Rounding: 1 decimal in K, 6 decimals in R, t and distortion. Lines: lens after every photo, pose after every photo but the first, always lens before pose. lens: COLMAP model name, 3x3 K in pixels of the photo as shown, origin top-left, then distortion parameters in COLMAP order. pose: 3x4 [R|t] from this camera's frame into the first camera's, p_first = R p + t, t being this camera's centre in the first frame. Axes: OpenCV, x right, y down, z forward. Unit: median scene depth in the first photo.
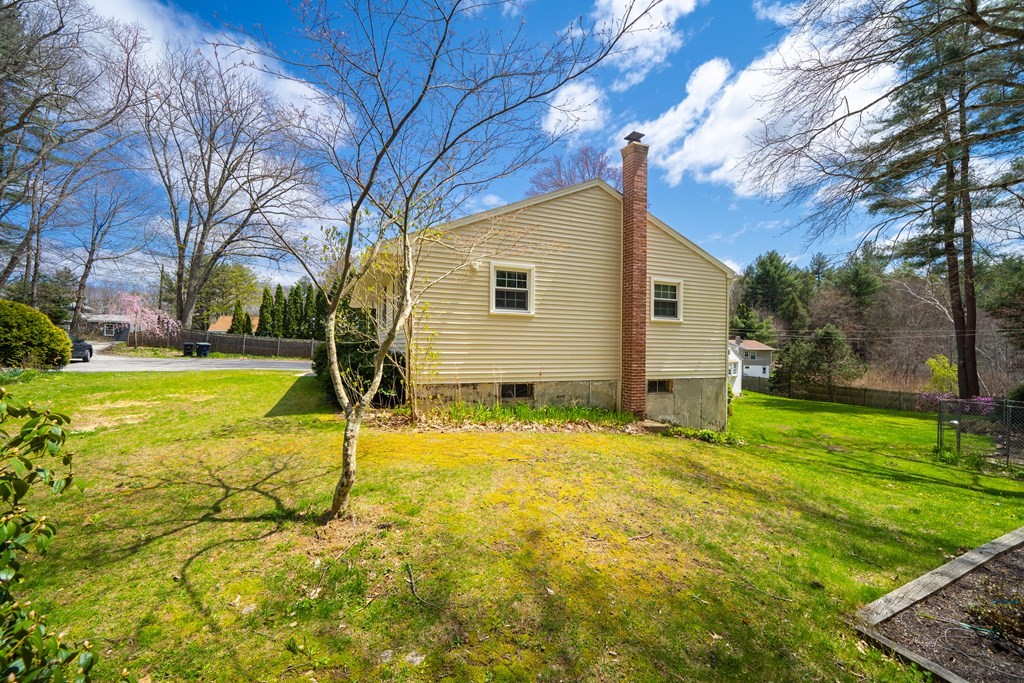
lens RADIAL K [[407.1, 0, 512.0], [0, 407.1, 341.5], [0, 0, 1]] dist [0.000703, 0.000029]
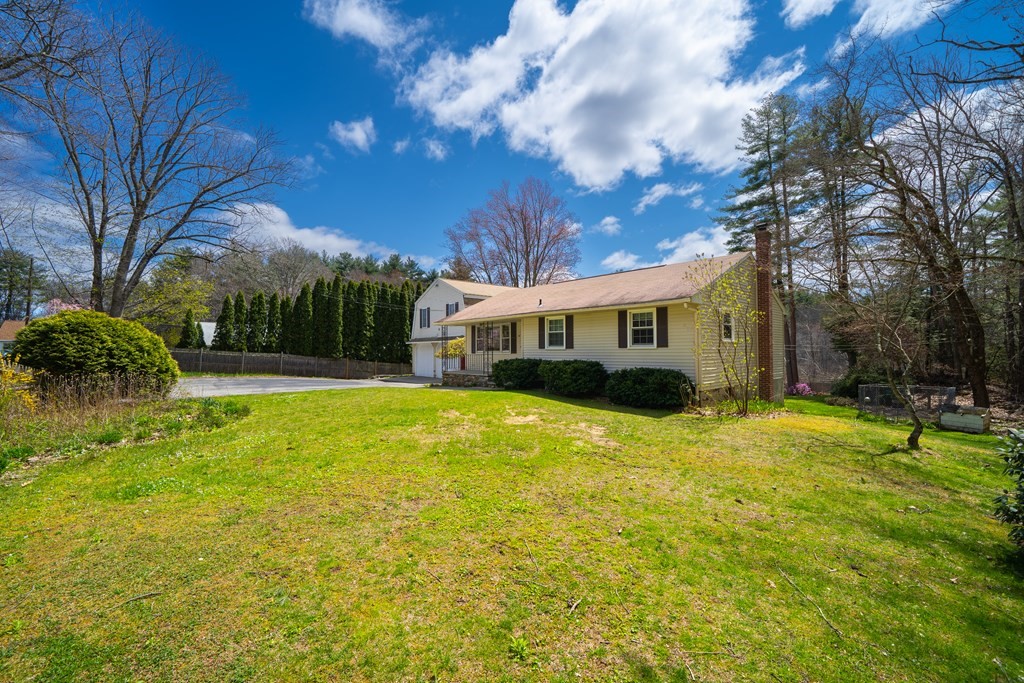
lens RADIAL K [[407.1, 0, 512.0], [0, 407.1, 341.5], [0, 0, 1]] dist [0.000703, 0.000029]
pose [[0.933236, -0.012551, 0.359044, -0.343516], [0.008948, 0.999892, 0.011696, -0.038163], [-0.359152, -0.007702, 0.933247, -0.046564]]
